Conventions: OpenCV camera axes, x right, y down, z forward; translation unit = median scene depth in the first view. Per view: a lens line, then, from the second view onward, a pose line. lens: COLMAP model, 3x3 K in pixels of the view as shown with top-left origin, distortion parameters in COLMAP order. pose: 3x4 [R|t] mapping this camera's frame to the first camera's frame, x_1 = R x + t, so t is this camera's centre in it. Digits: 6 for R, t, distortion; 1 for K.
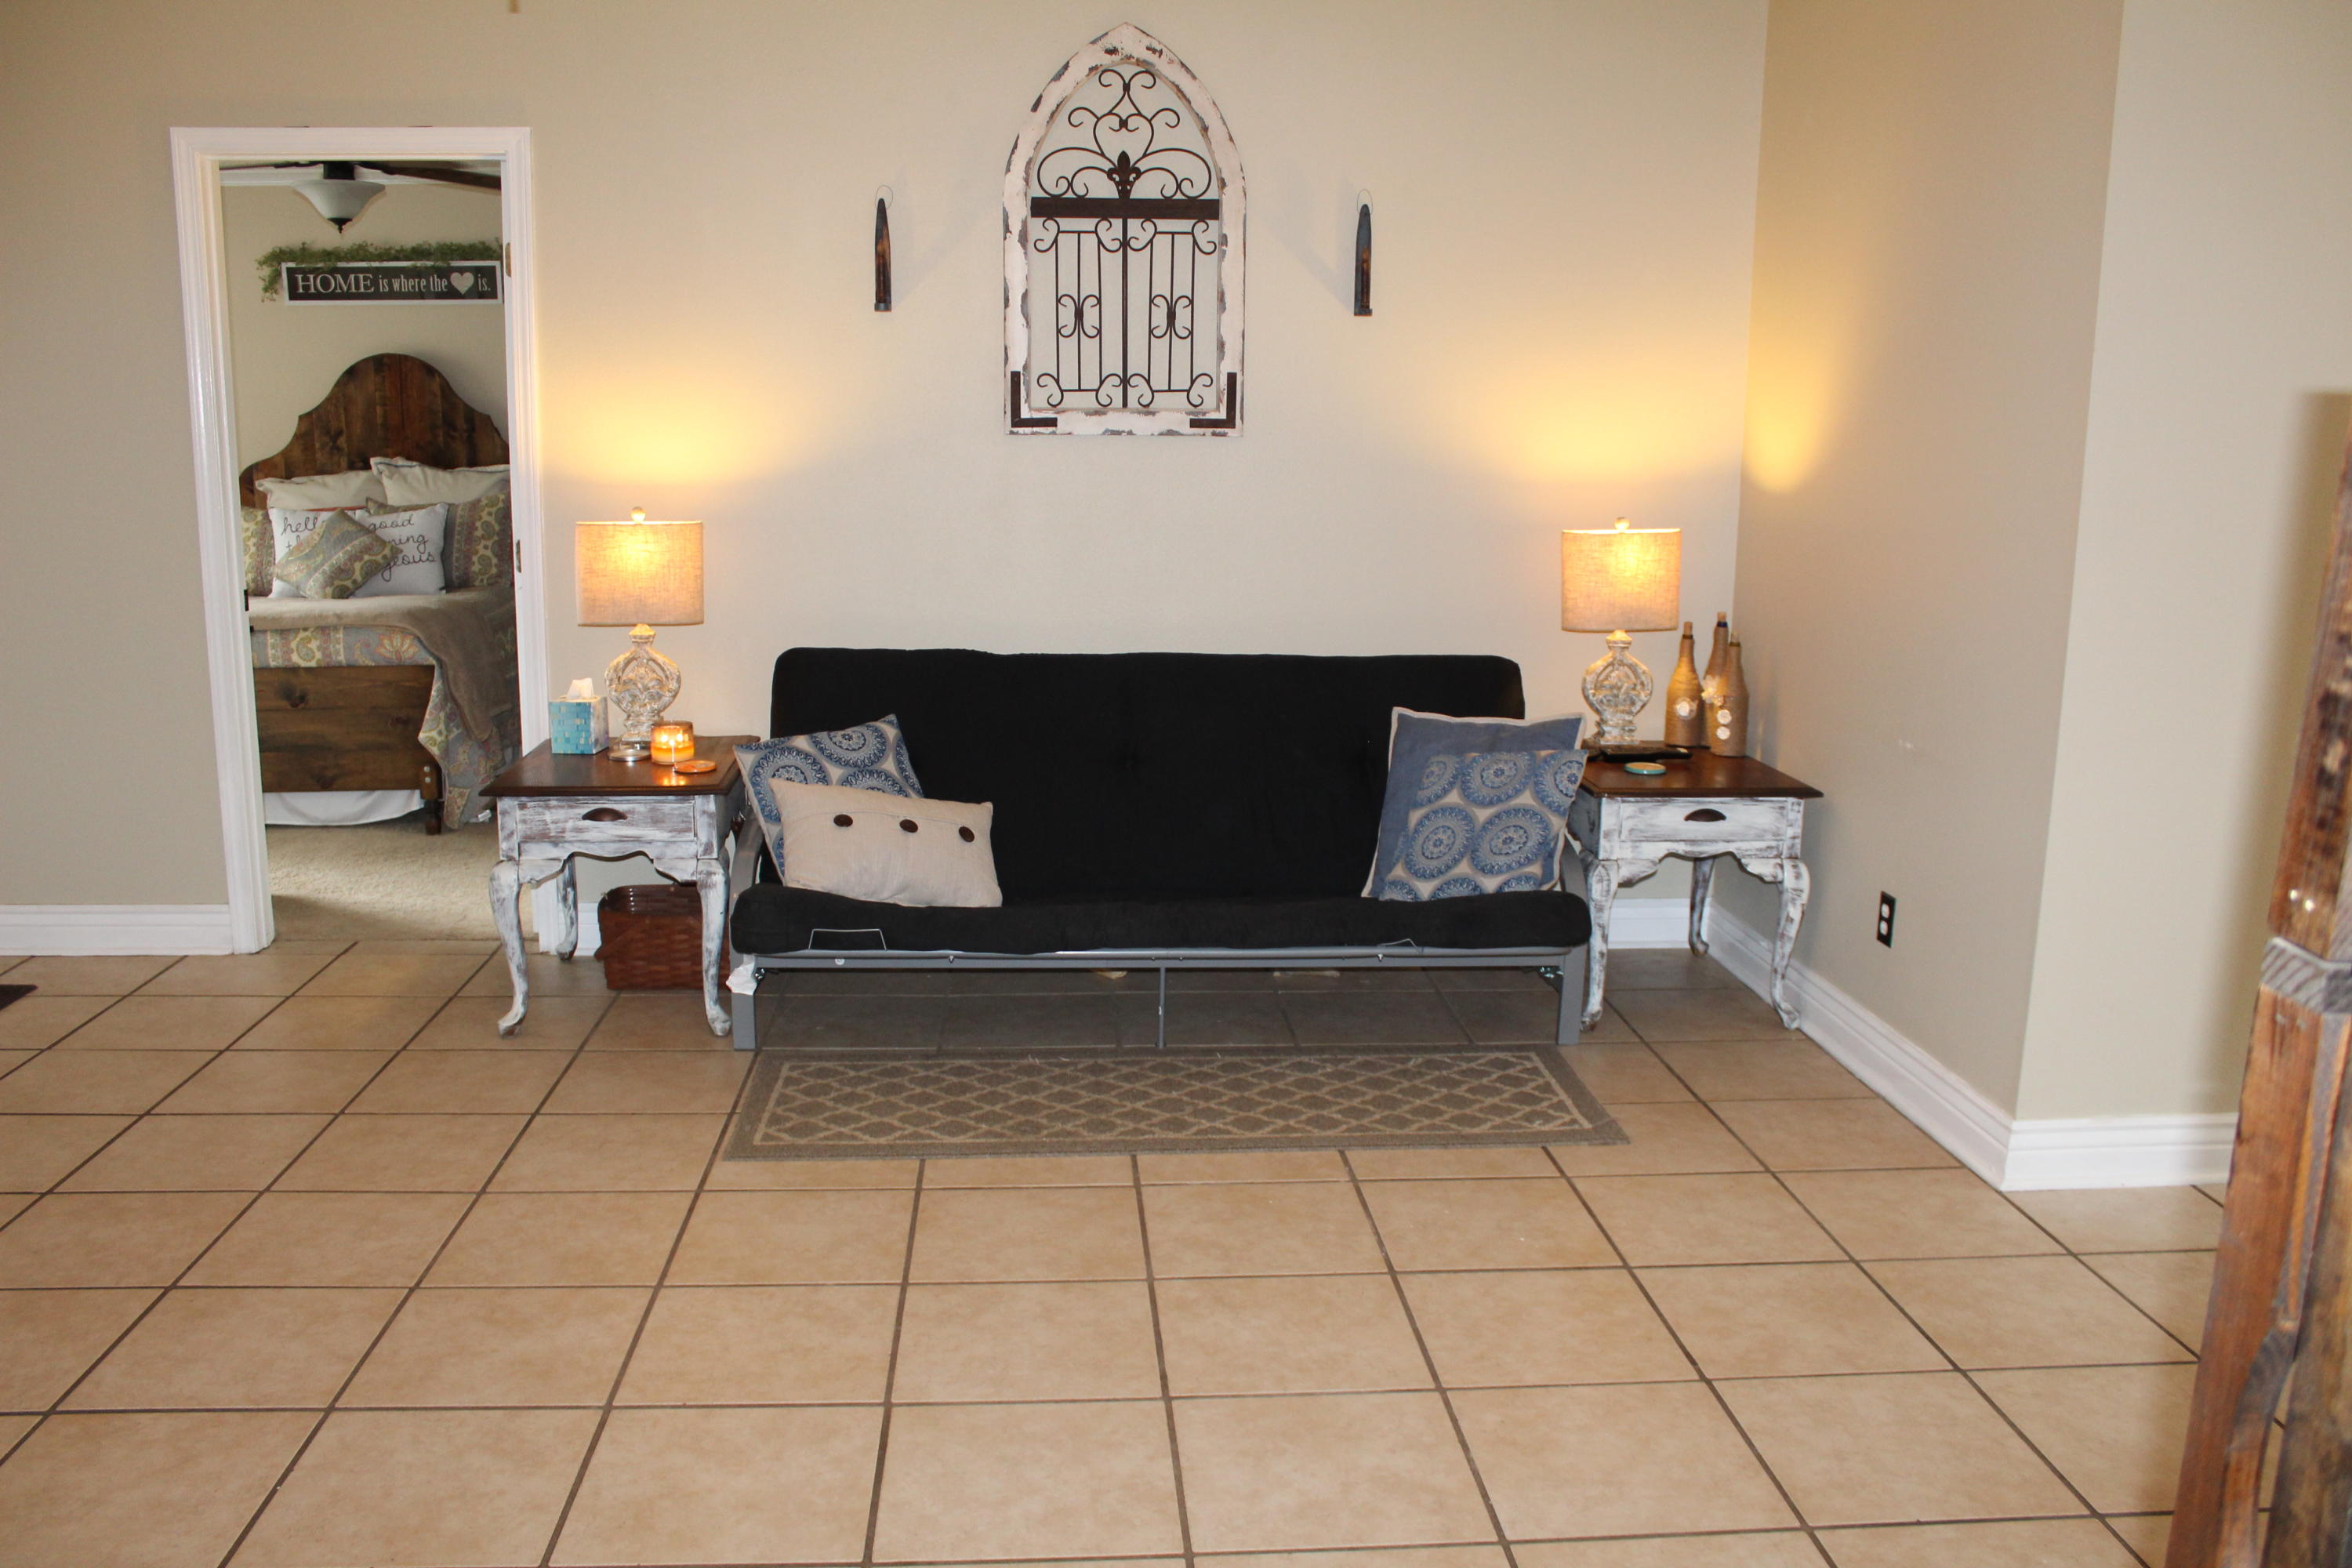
lens RADIAL K [[1978.1, 0, 1176.0], [0, 1978.1, 784.0], [0, 0, 1]] dist [-0.172279, 0.163680]
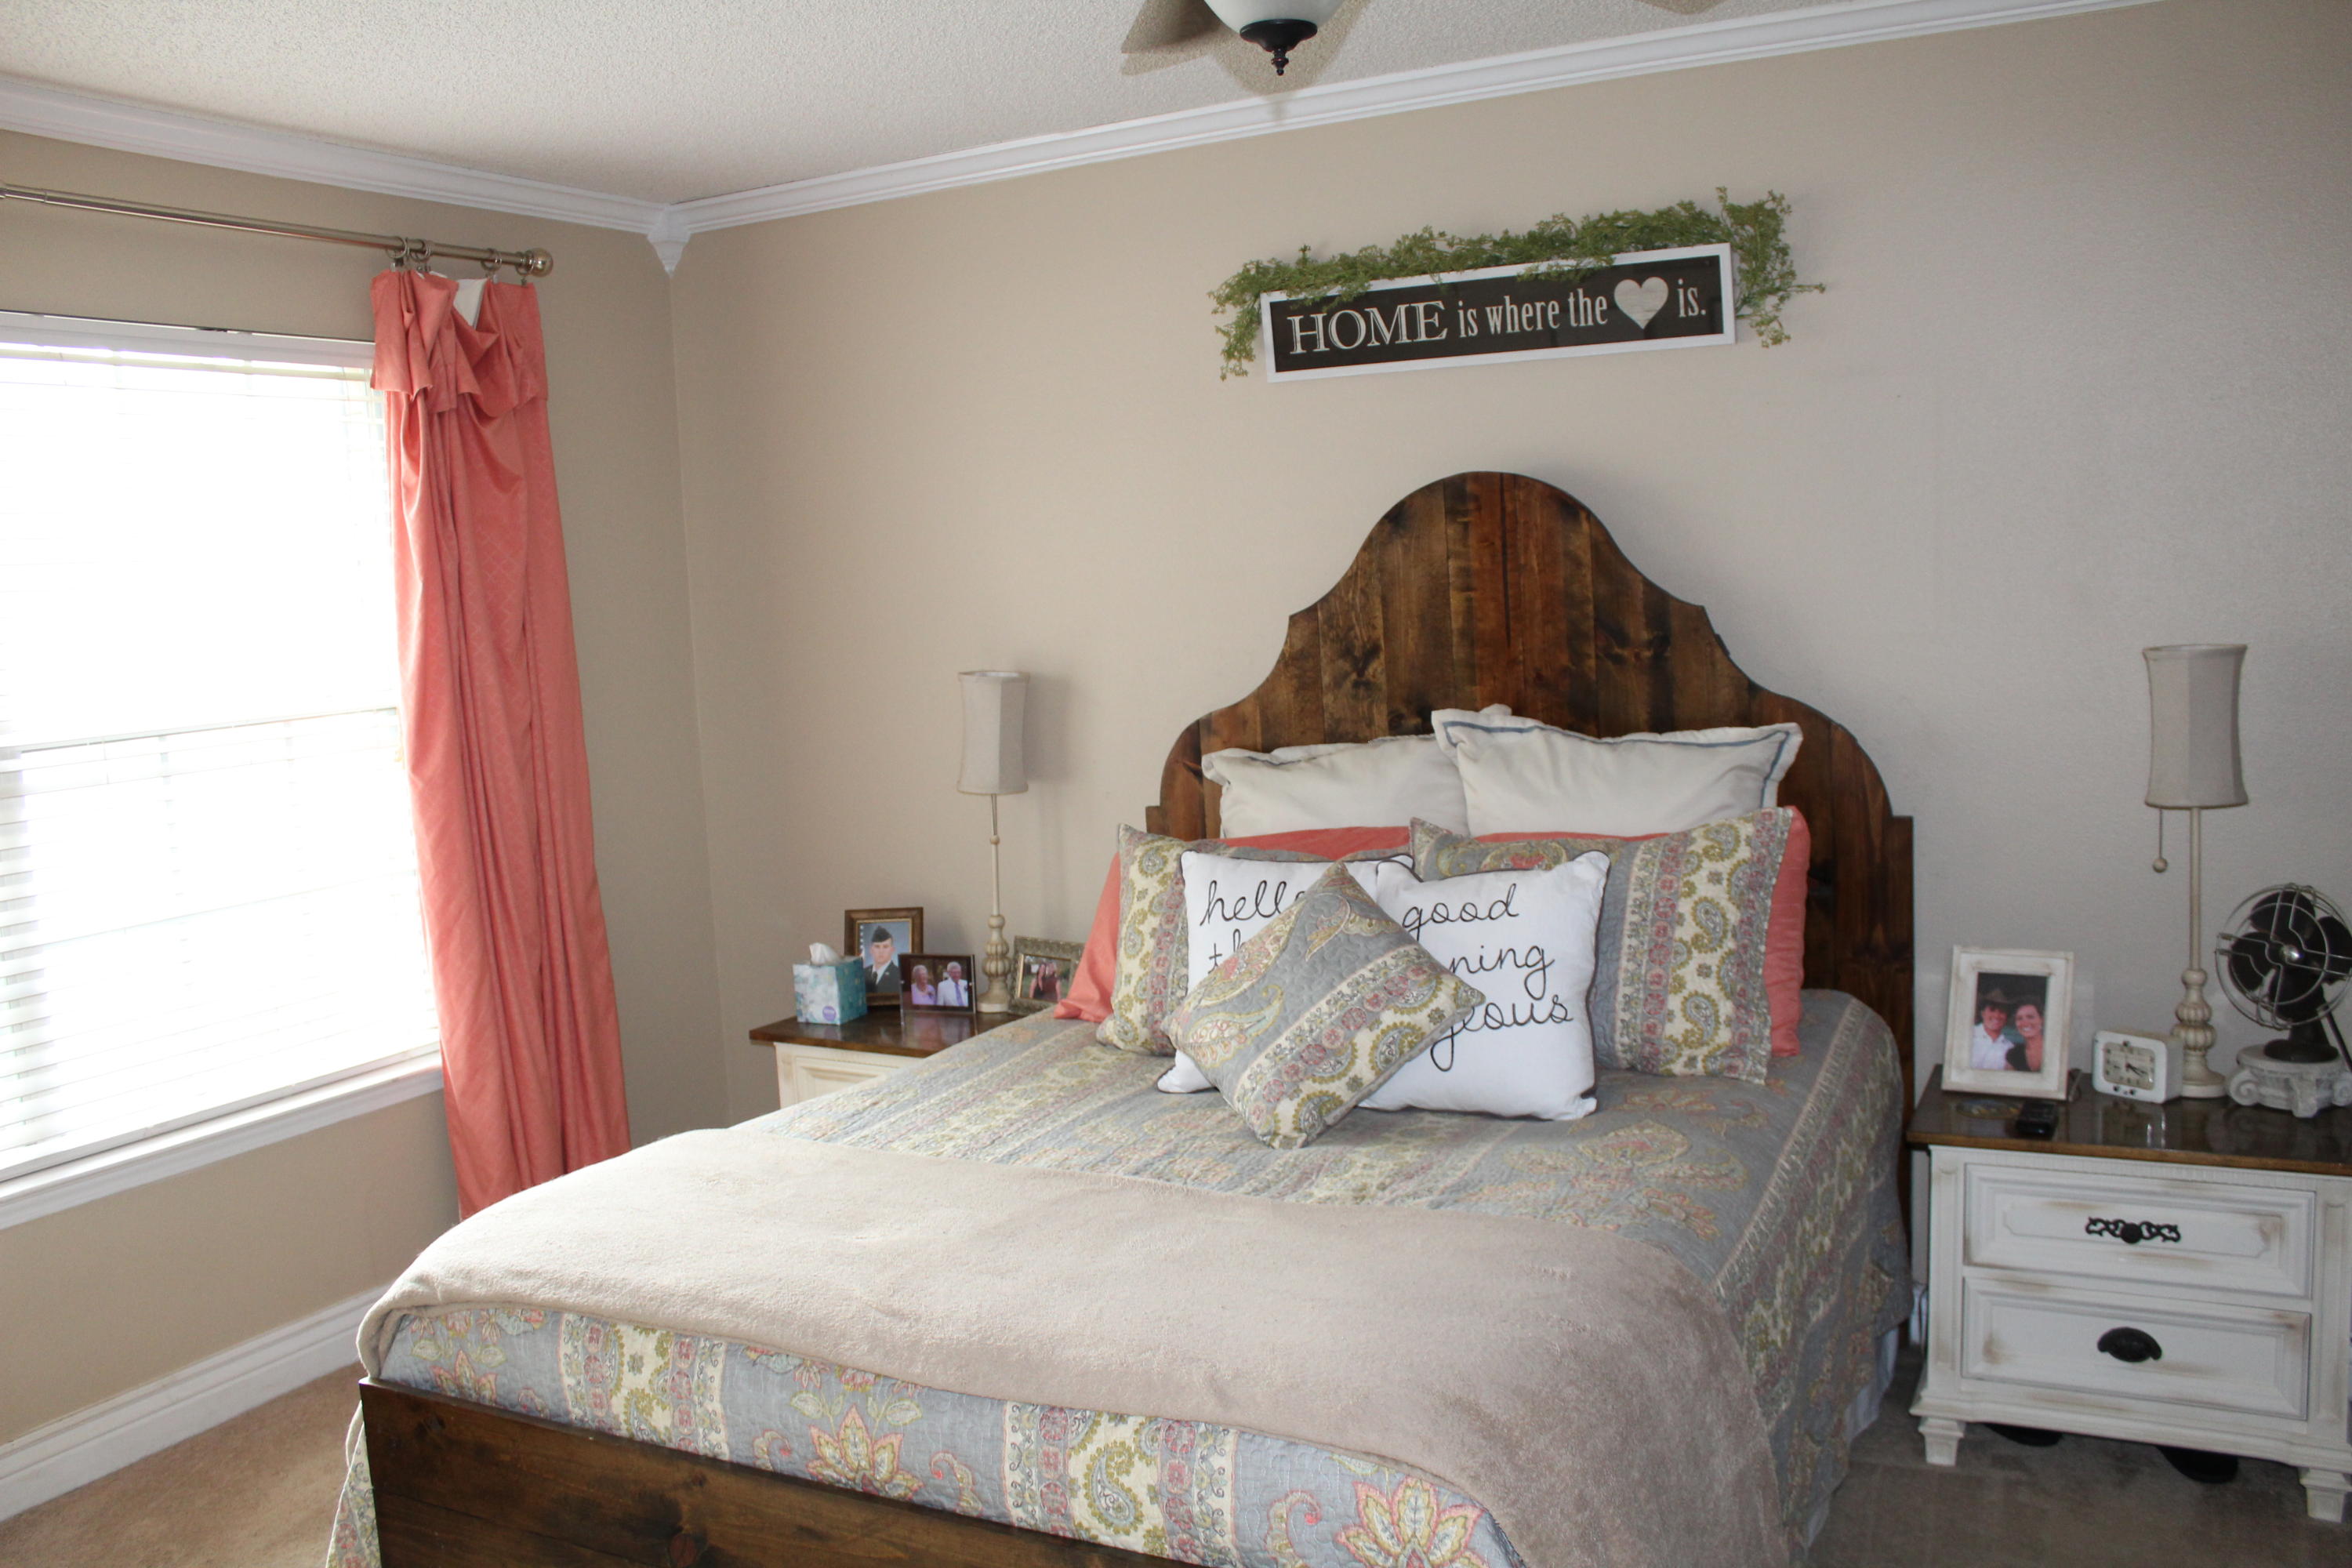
lens RADIAL K [[1978.1, 0, 1176.0], [0, 1978.1, 784.0], [0, 0, 1]] dist [-0.172279, 0.163680]
pose [[0.846085, 0.009844, -0.532957, -0.227734], [-0.046106, 0.997434, -0.054771, -0.125127], [0.531050, 0.070913, 0.844368, 0.587836]]
